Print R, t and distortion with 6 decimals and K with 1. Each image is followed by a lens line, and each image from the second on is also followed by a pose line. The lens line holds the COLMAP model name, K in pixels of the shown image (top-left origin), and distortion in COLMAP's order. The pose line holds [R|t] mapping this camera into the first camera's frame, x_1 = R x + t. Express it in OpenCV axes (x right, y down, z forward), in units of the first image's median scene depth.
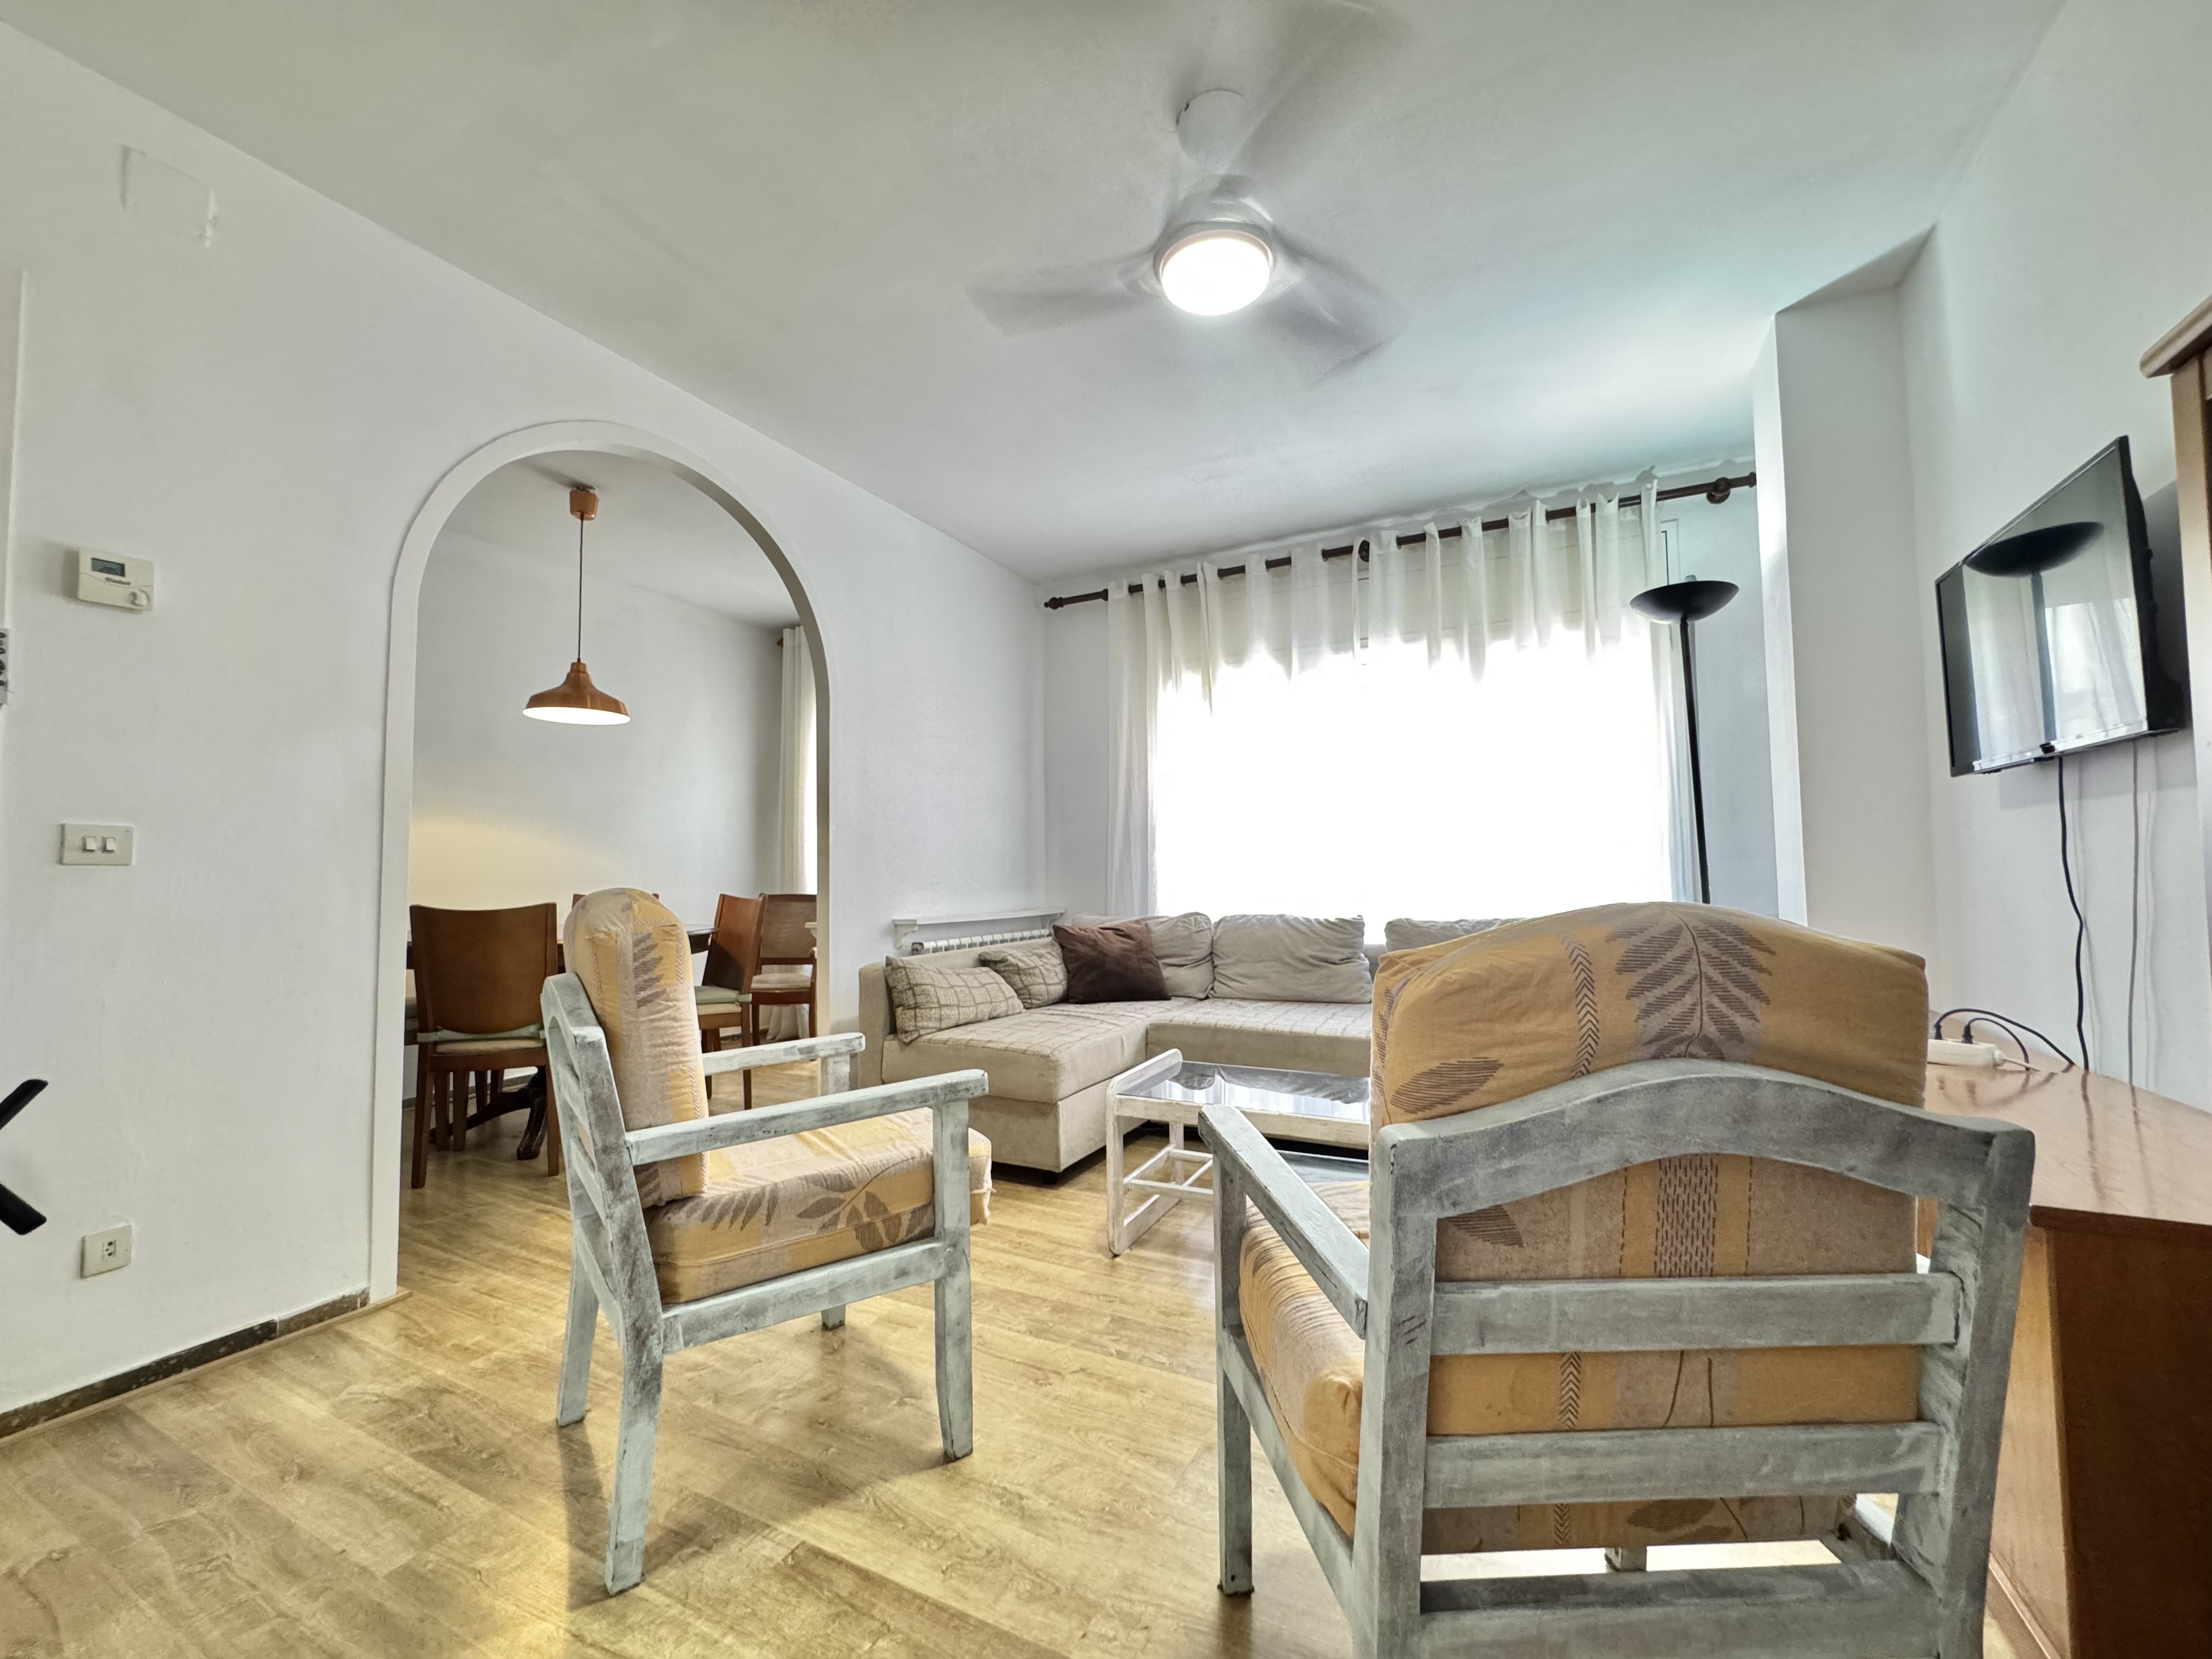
lens RADIAL K [[888.5, 0, 1098.7], [0, 888.5, 829.1], [0, 0, 1]] dist [-0.008017, 0.002045]
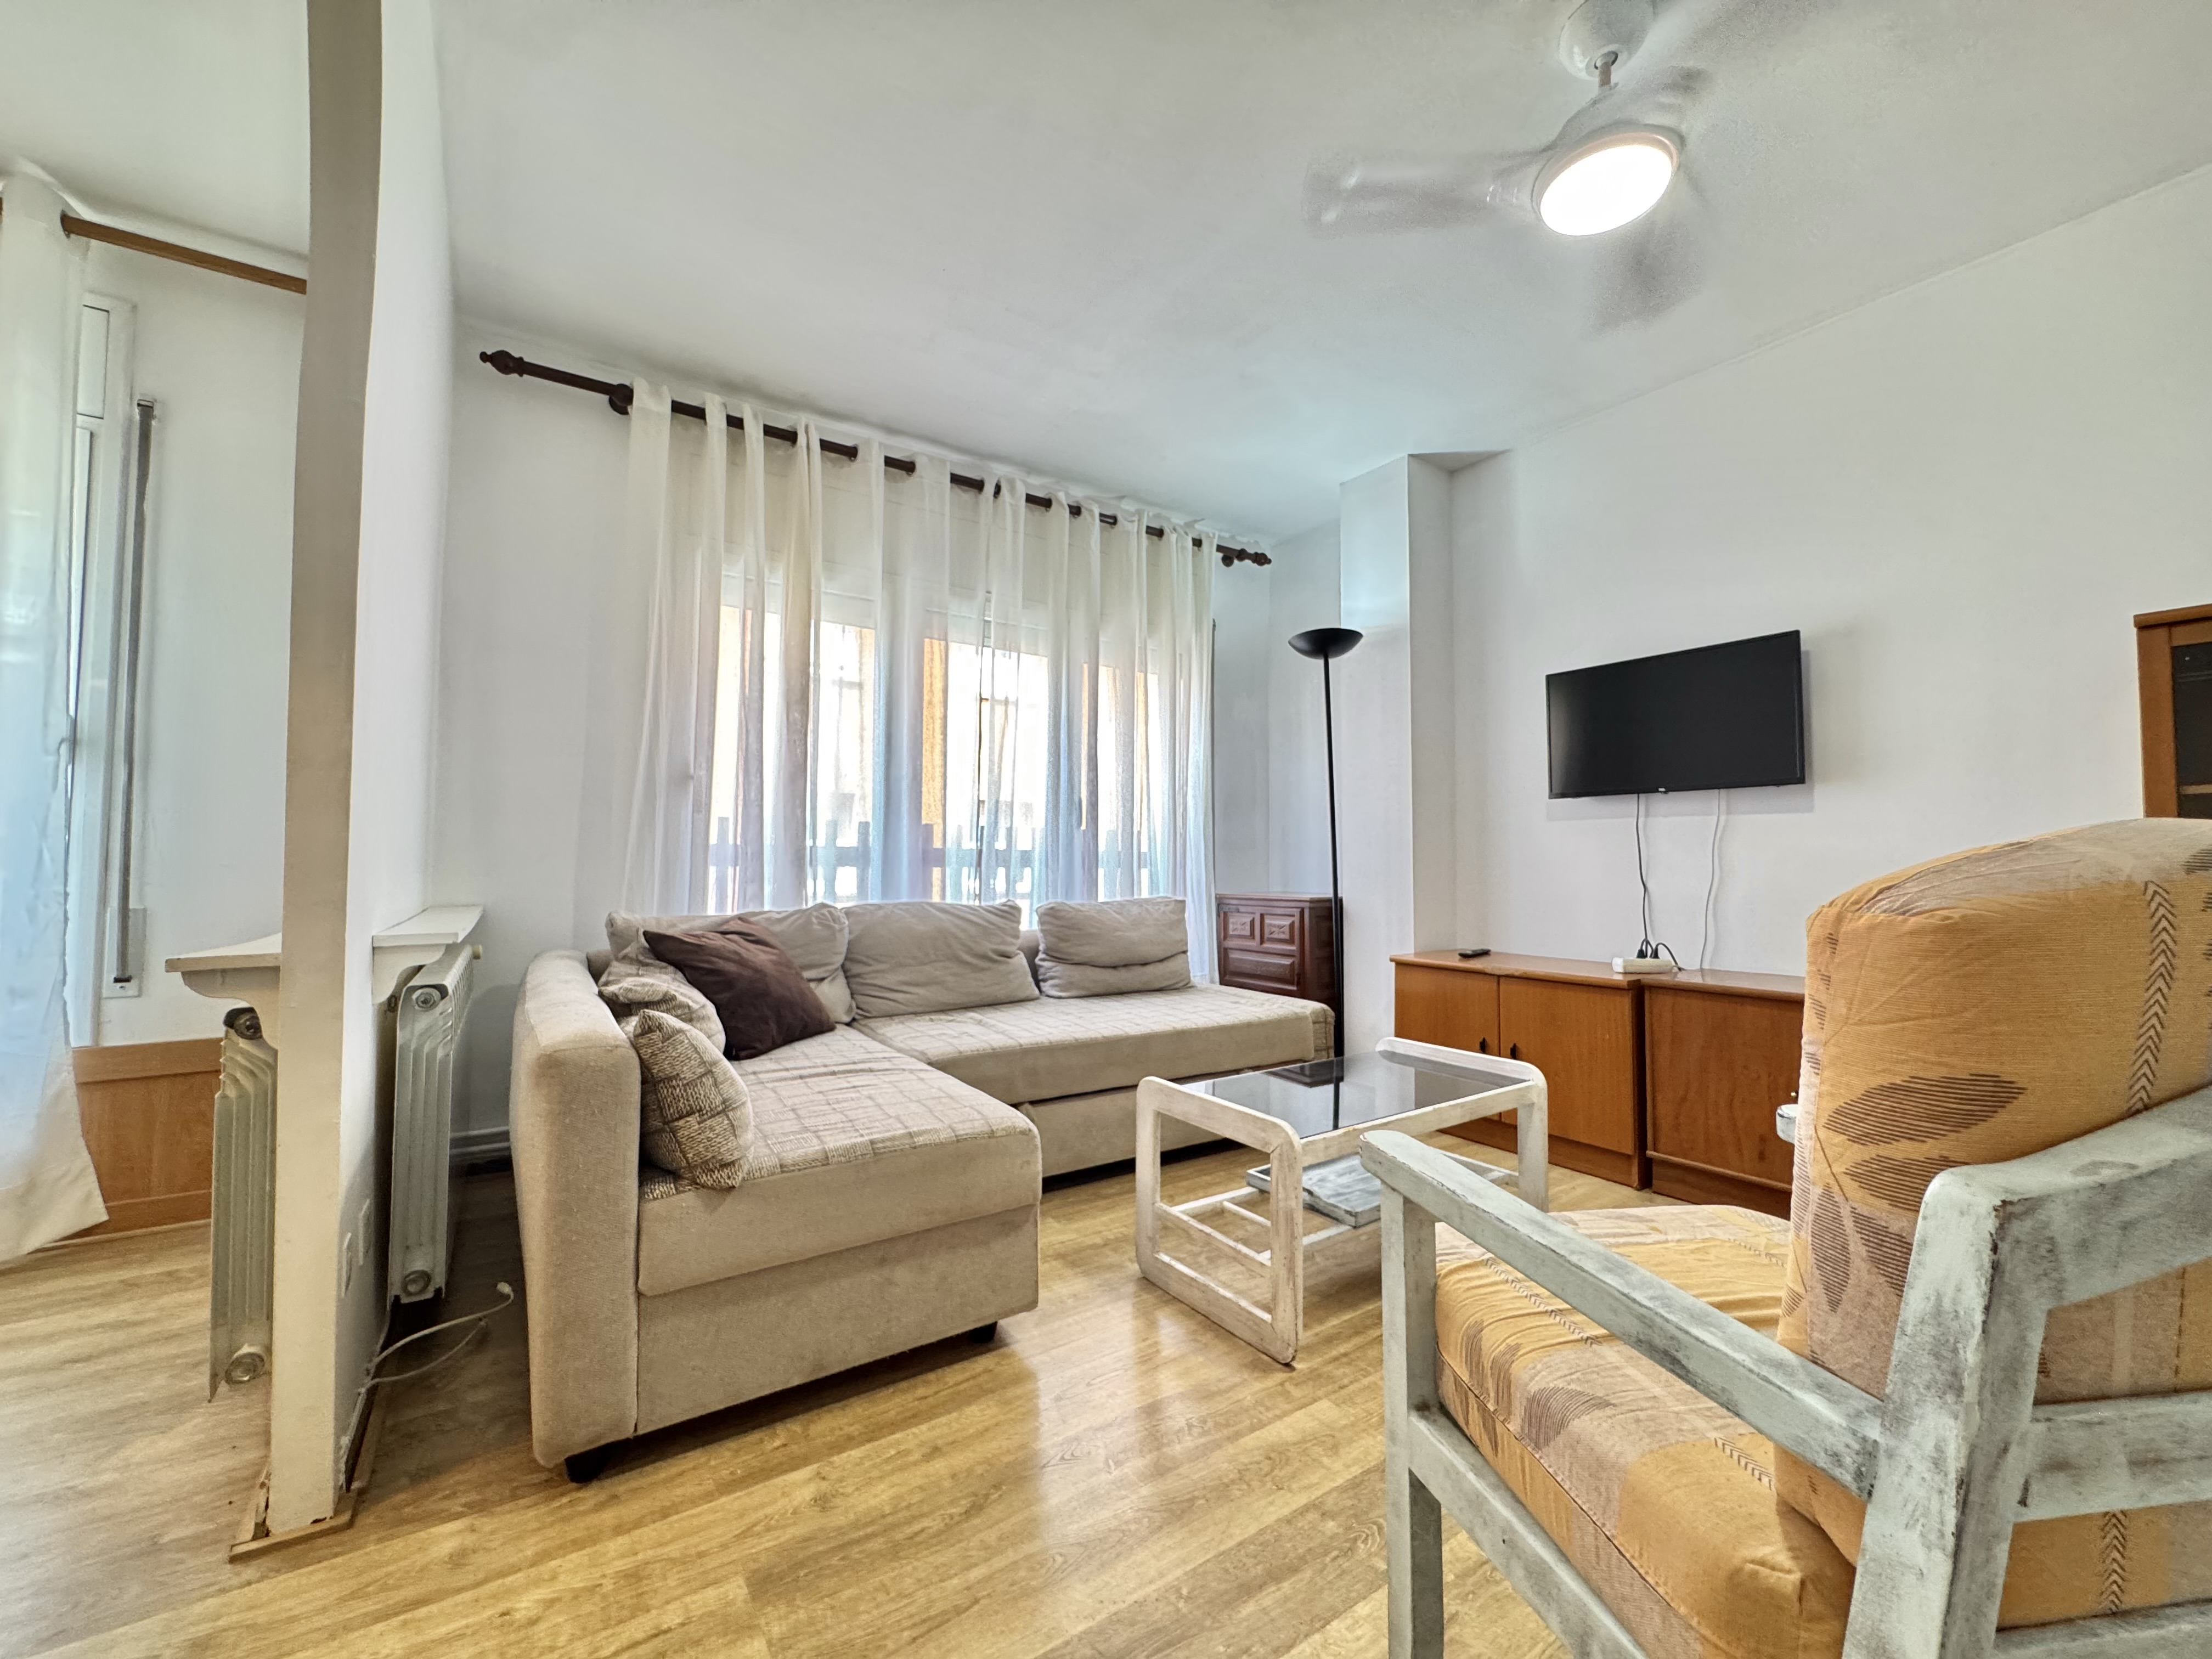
lens RADIAL K [[888.5, 0, 1098.7], [0, 888.5, 829.1], [0, 0, 1]] dist [-0.008017, 0.002045]
pose [[0.480915, 0.048733, 0.875412, -0.444781], [-0.052785, 0.998252, -0.026573, 0.044612], [-0.875177, -0.033429, 0.482647, 0.499824]]
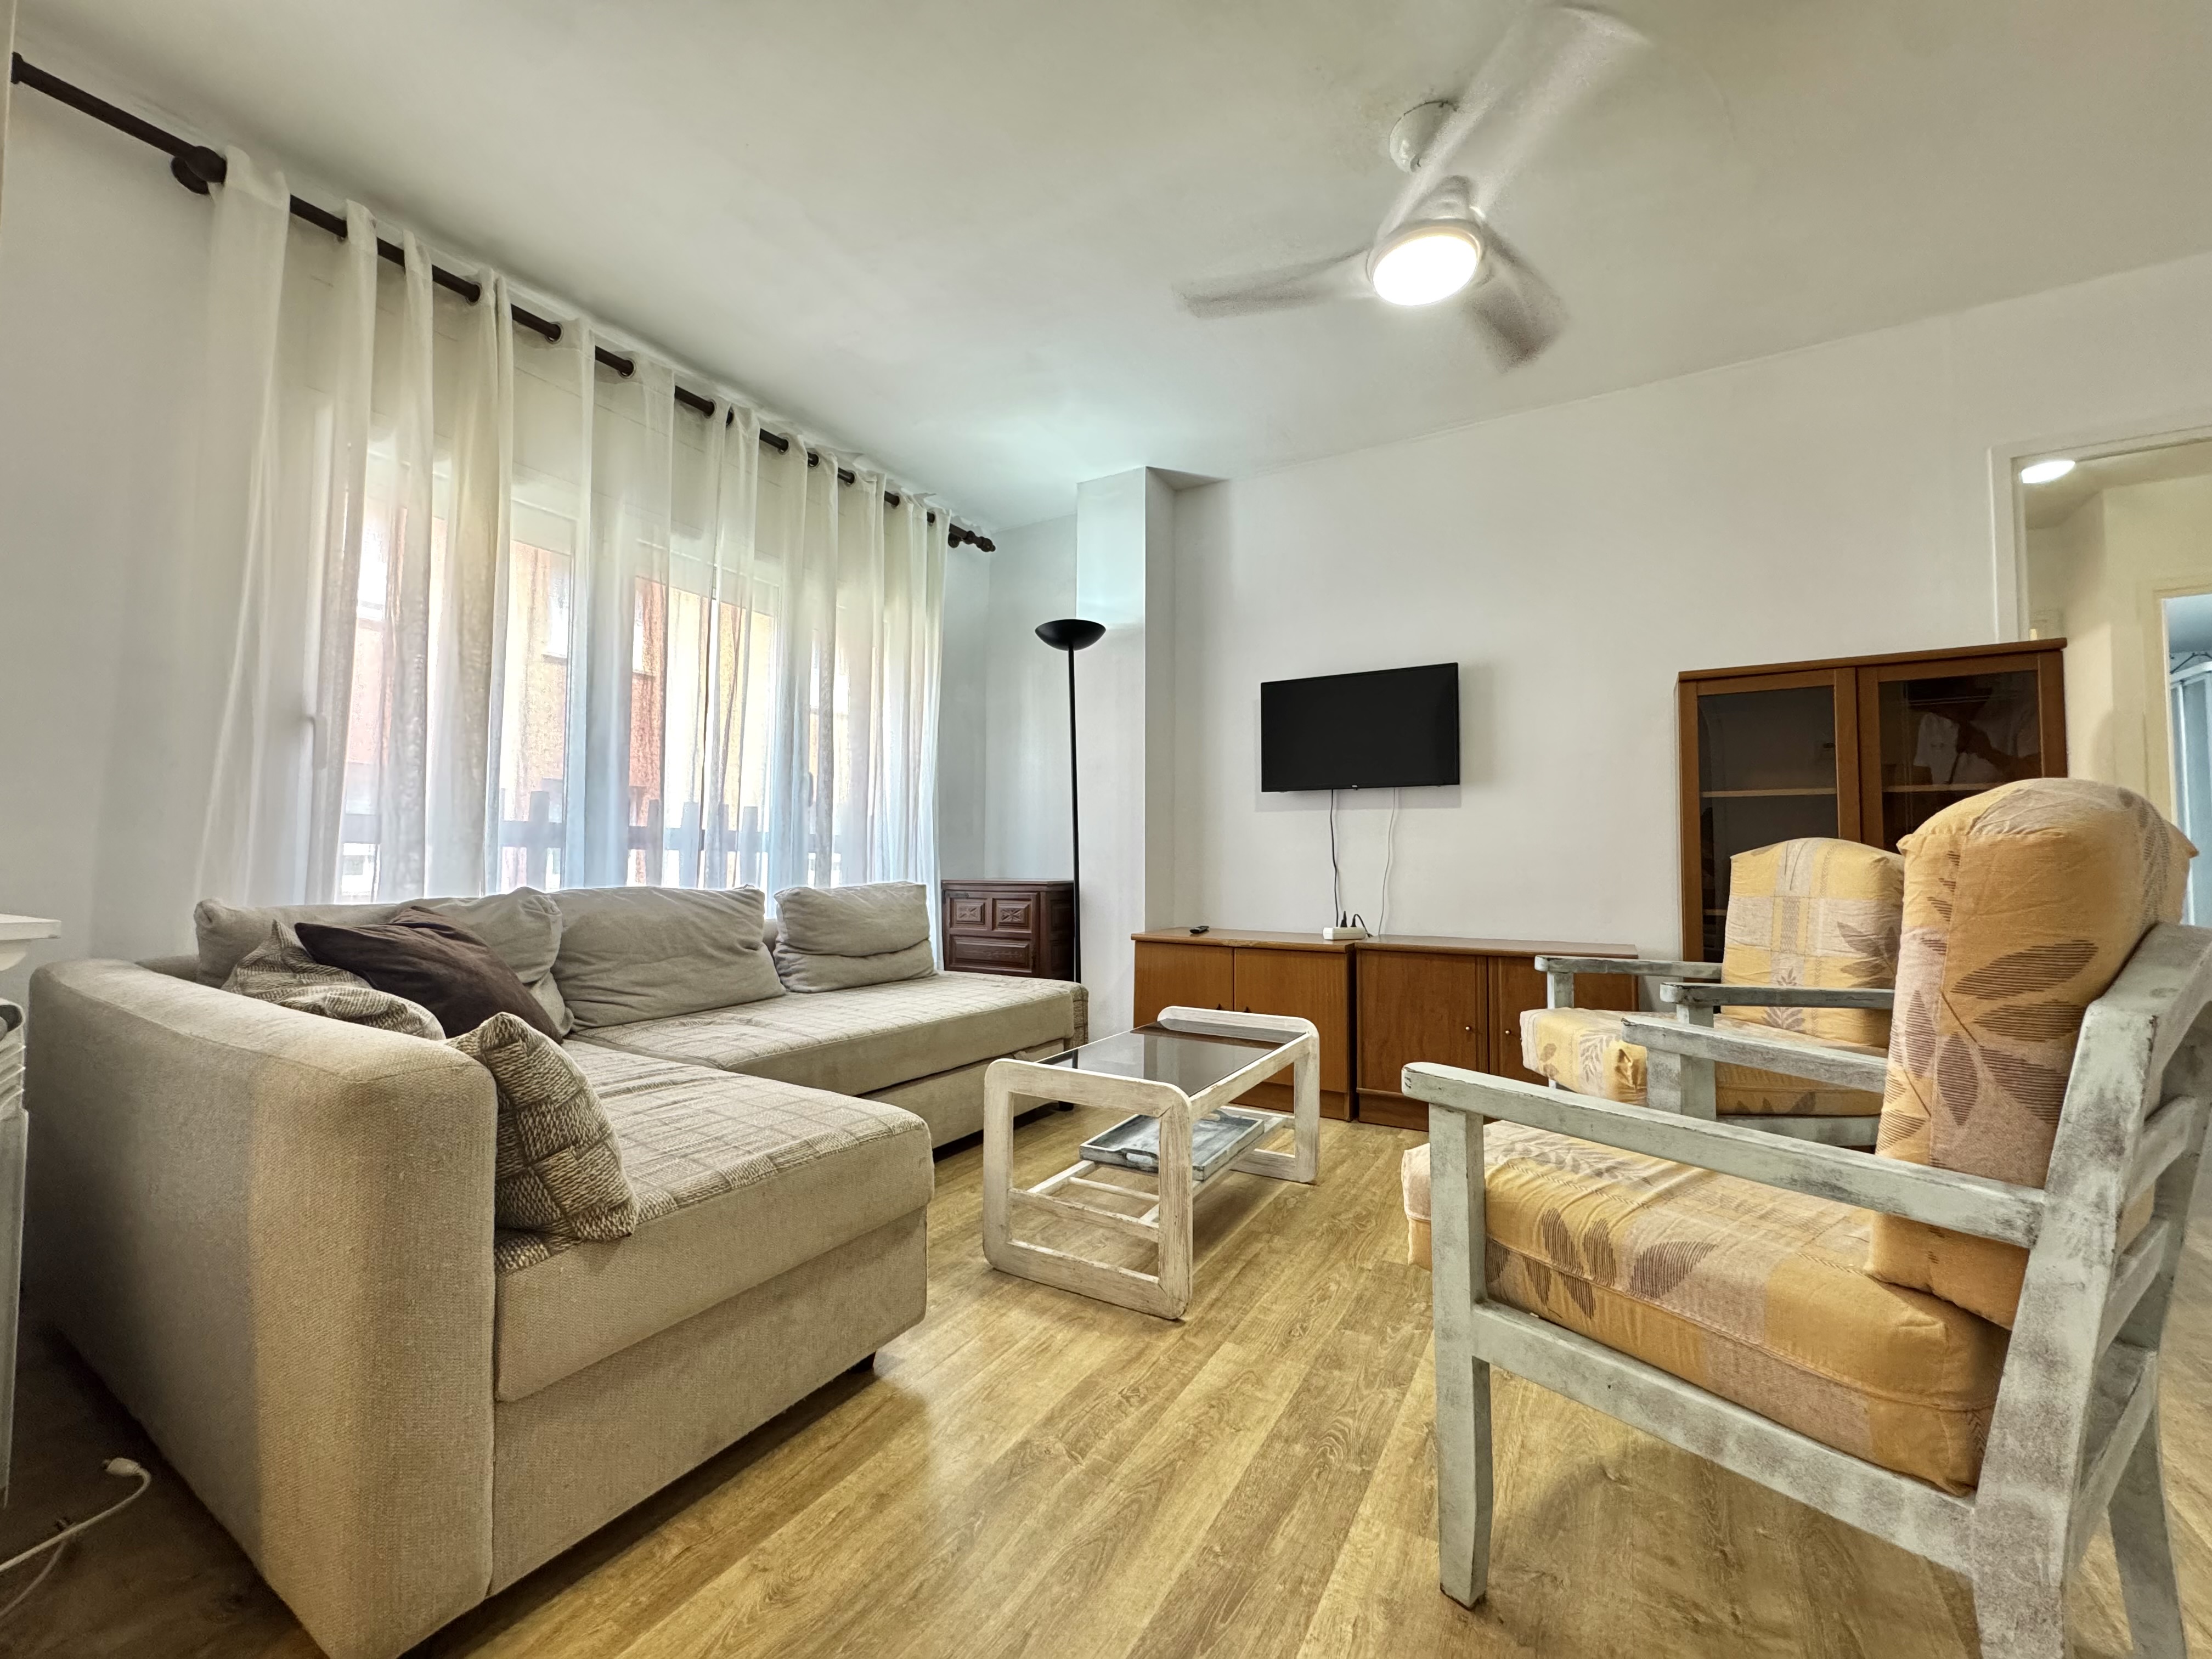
lens RADIAL K [[888.5, 0, 1098.7], [0, 888.5, 829.1], [0, 0, 1]] dist [-0.008017, 0.002045]
pose [[0.058793, 0.051812, 0.996925, -0.470001], [-0.055504, 0.997277, -0.048557, 0.067947], [-0.996726, -0.052478, 0.061508, 0.650337]]
